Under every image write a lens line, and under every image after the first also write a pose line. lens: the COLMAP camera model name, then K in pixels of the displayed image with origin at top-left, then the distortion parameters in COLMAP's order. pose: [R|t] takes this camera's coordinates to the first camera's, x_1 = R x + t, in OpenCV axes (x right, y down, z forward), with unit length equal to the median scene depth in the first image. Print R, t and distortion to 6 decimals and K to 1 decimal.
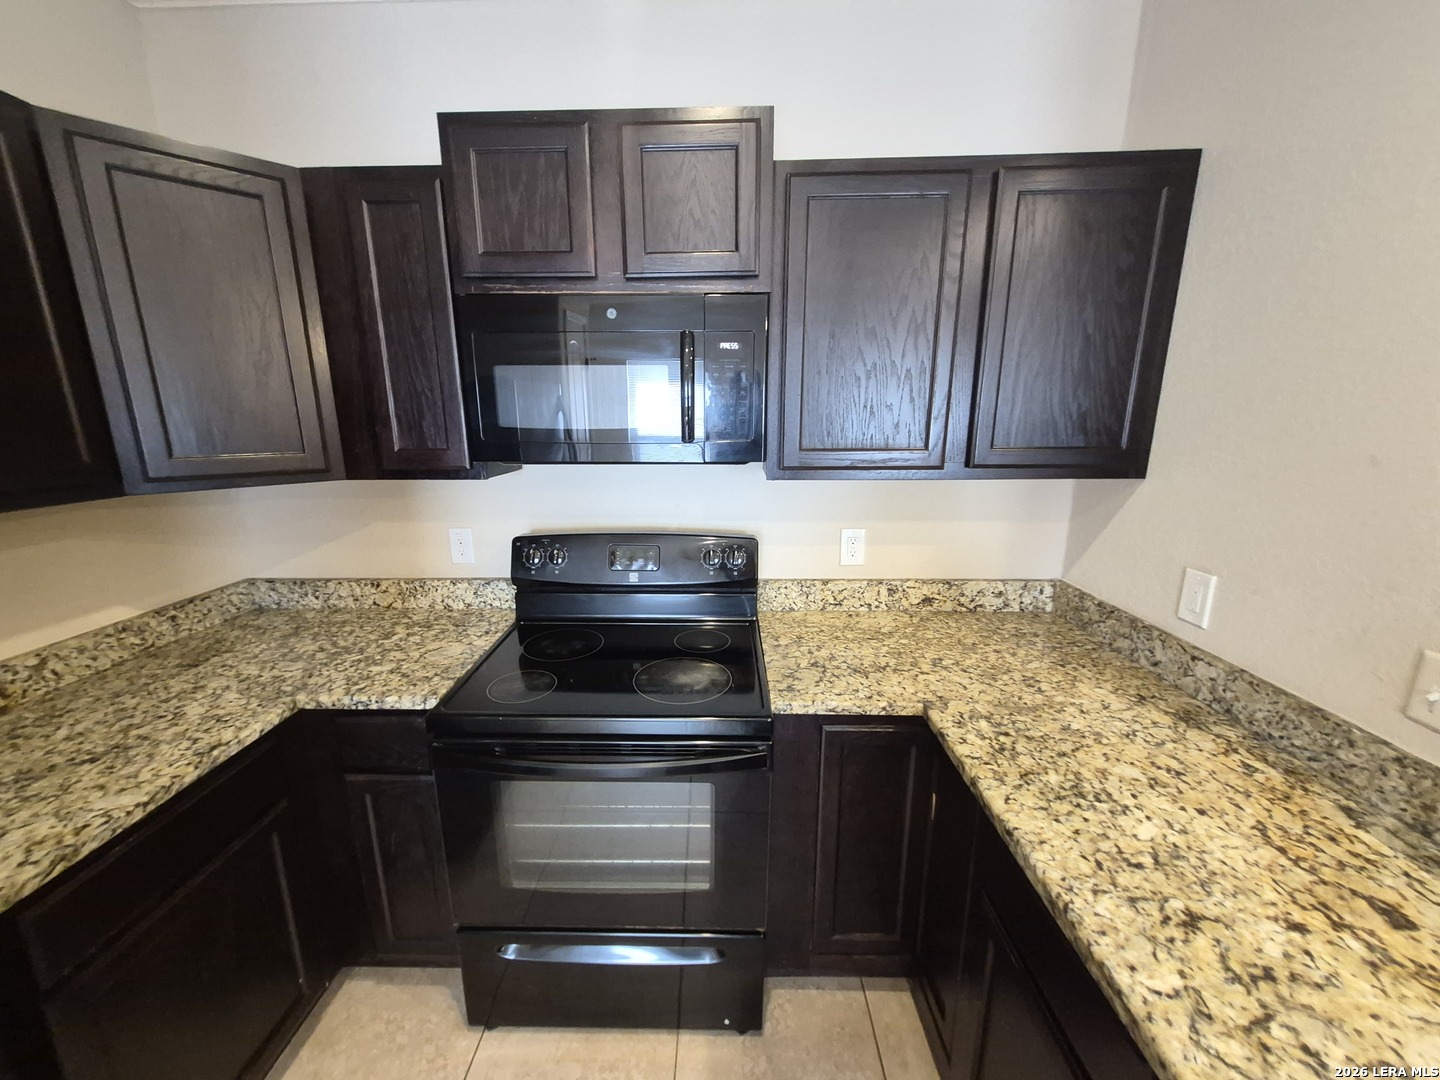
lens RADIAL K [[566.6, 0, 707.5], [0, 566.6, 545.4], [0, 0, 1]] dist [0.003477, 0.000817]
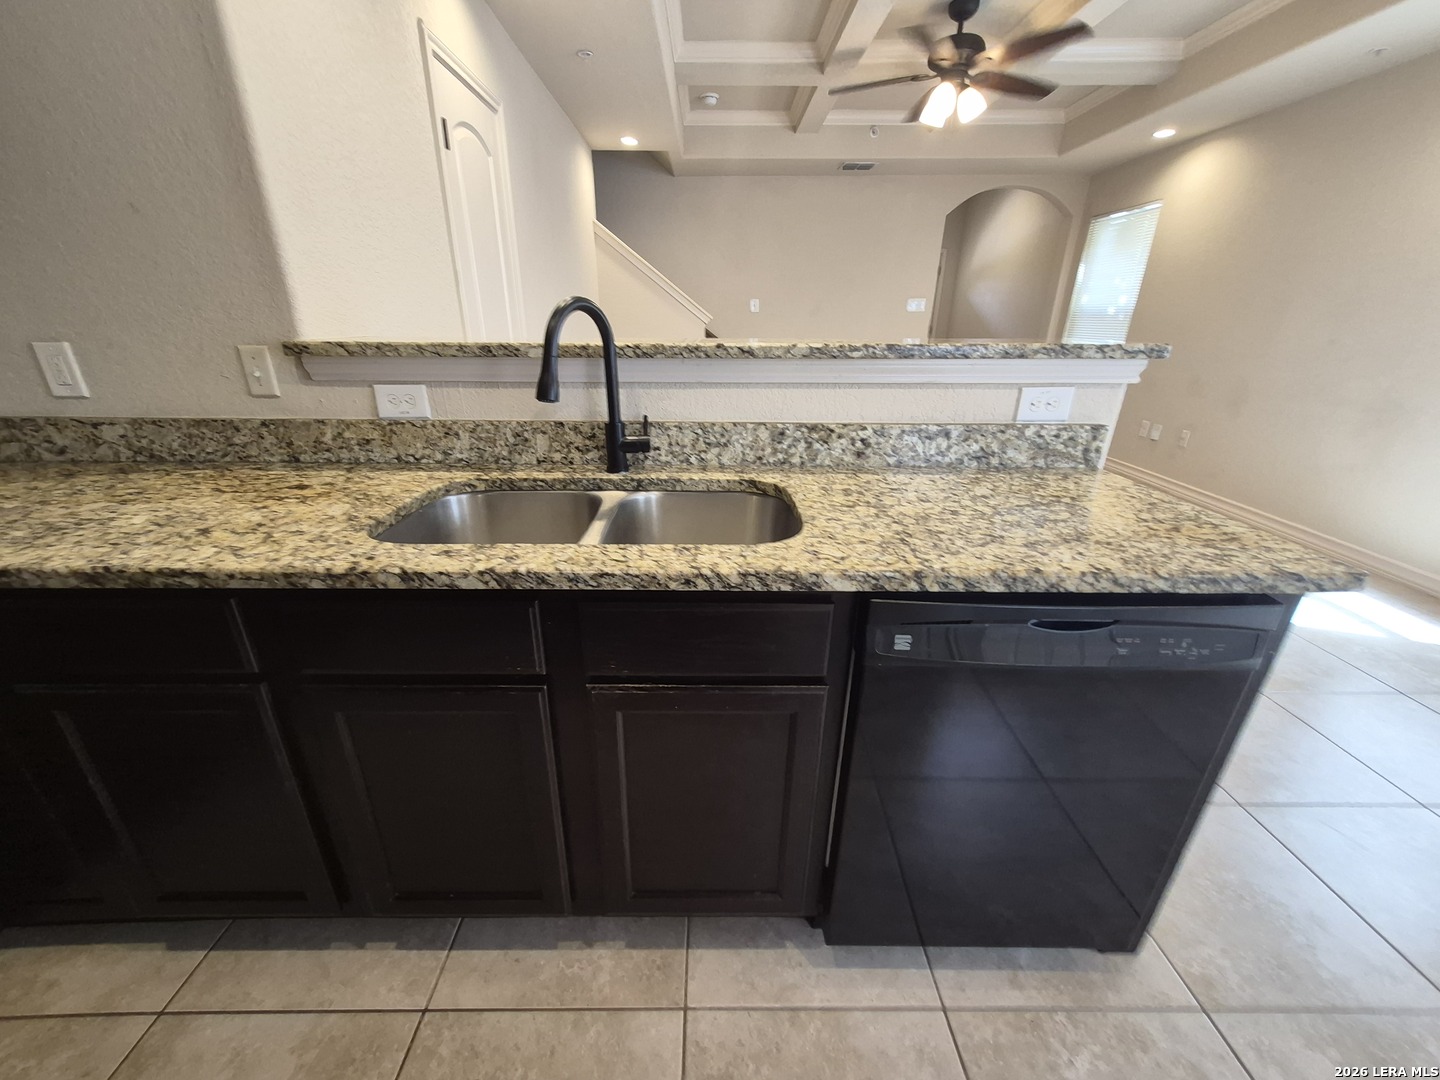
lens RADIAL K [[566.6, 0, 711.9], [0, 566.6, 542.5], [0, 0, 1]] dist [0.003477, 0.000817]
pose [[-0.031632, -0.365823, 0.930147, -0.214582], [0.218222, 0.905633, 0.363604, 0.240938], [-0.975386, 0.214480, 0.051184, -0.104155]]
